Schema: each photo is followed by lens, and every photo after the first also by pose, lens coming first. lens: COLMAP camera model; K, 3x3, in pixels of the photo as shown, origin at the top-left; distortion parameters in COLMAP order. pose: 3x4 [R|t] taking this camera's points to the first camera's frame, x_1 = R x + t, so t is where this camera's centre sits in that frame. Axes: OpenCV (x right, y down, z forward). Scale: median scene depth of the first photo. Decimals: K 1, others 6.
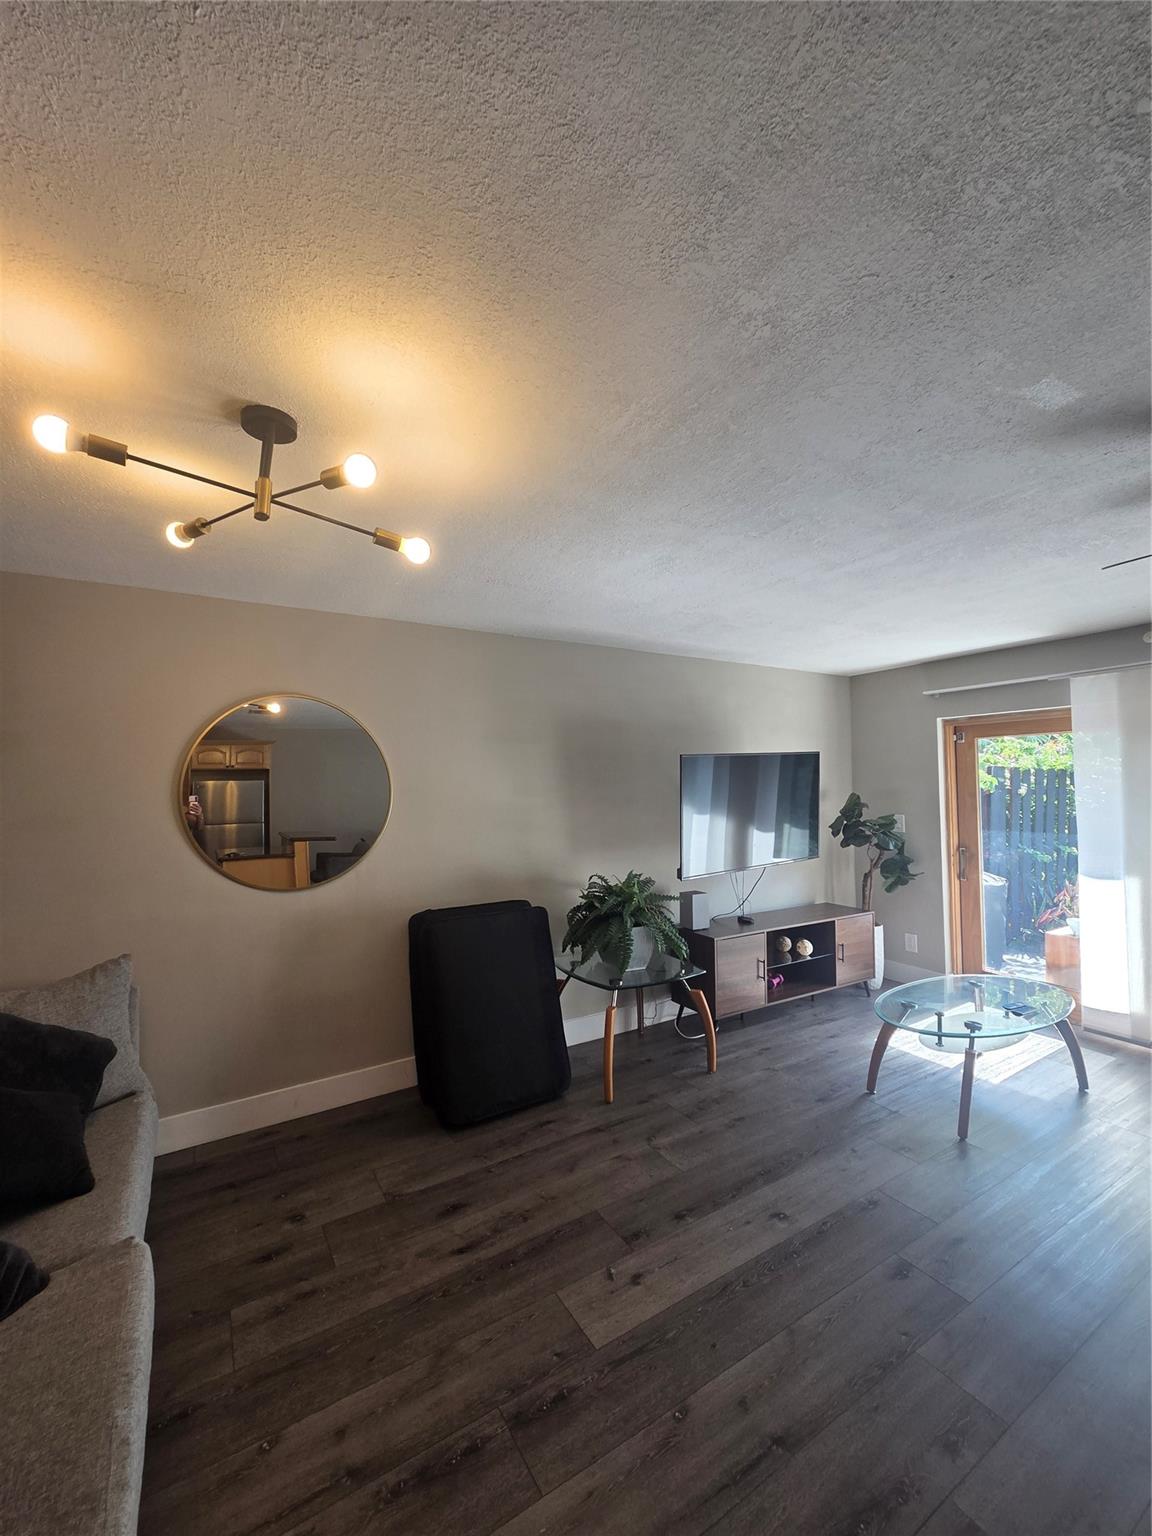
lens RADIAL K [[629.1, 0, 588.3], [0, 629.1, 767.8], [0, 0, 1]] dist [0.002778, -0.000490]
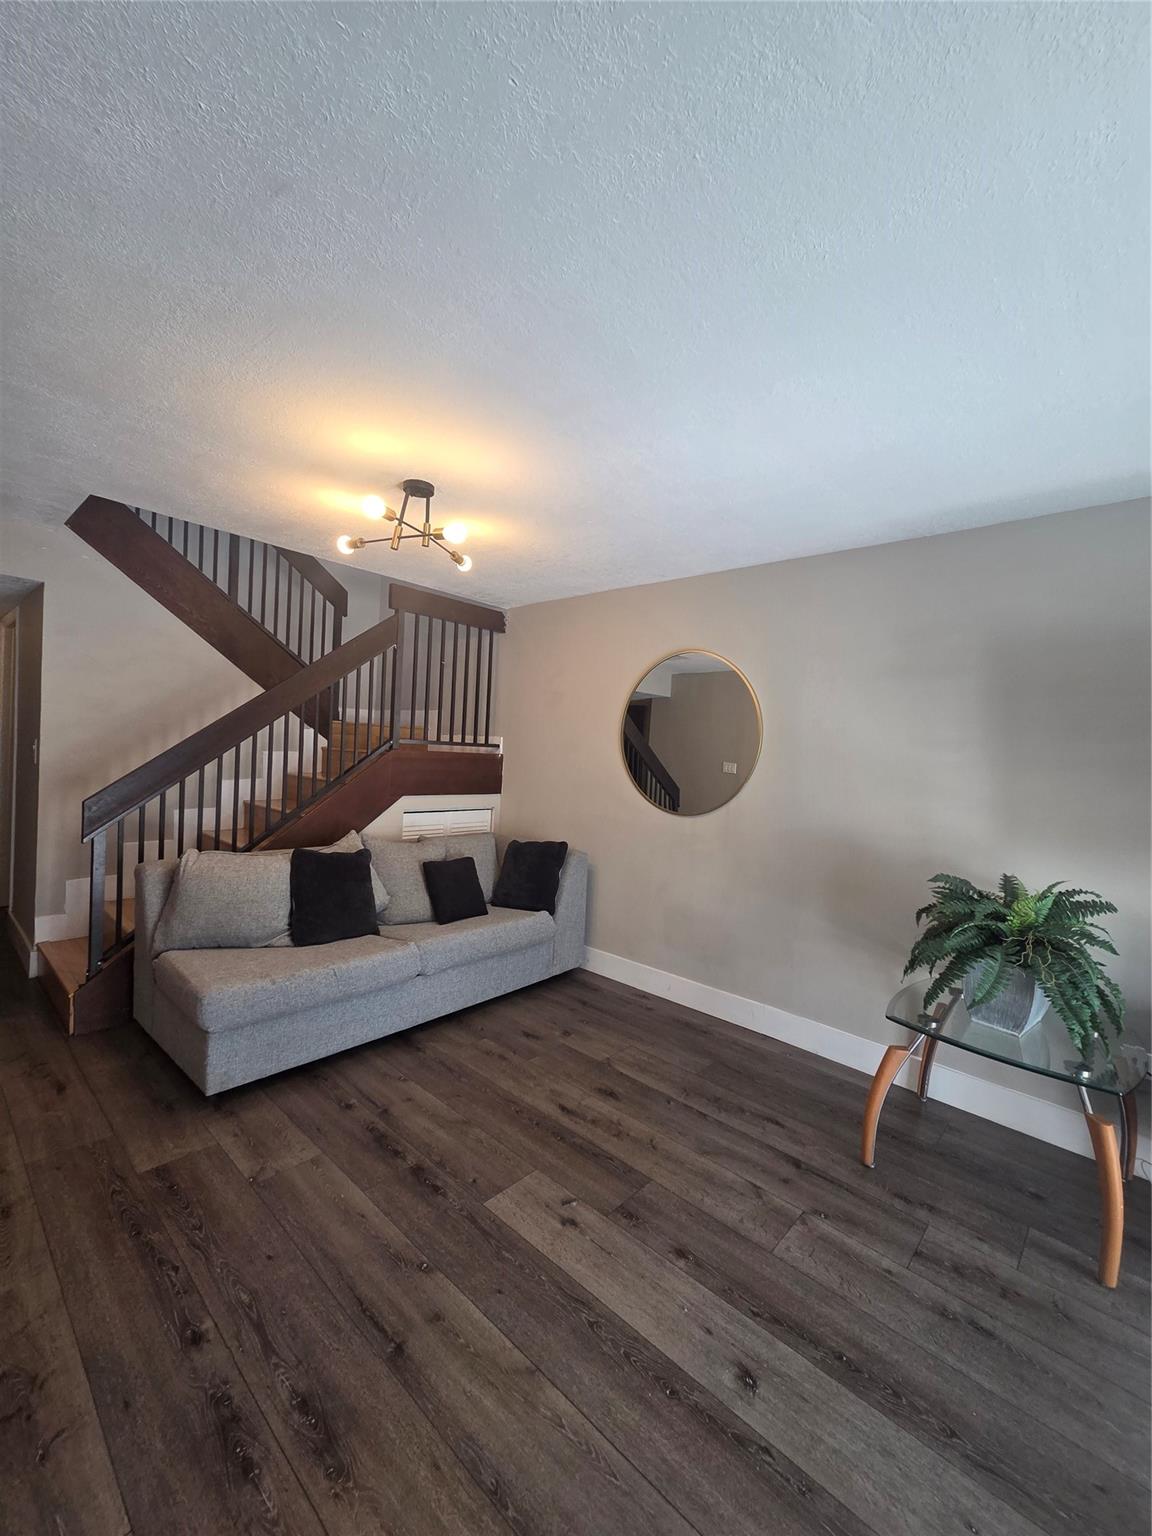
lens RADIAL K [[629.1, 0, 577.8], [0, 629.1, 766.9], [0, 0, 1]] dist [0.002778, -0.000490]
pose [[0.262848, 0.055659, -0.963231, 0.926260], [-0.025025, 0.998392, 0.050862, 0.068016], [0.964513, 0.010736, 0.263818, 0.722624]]
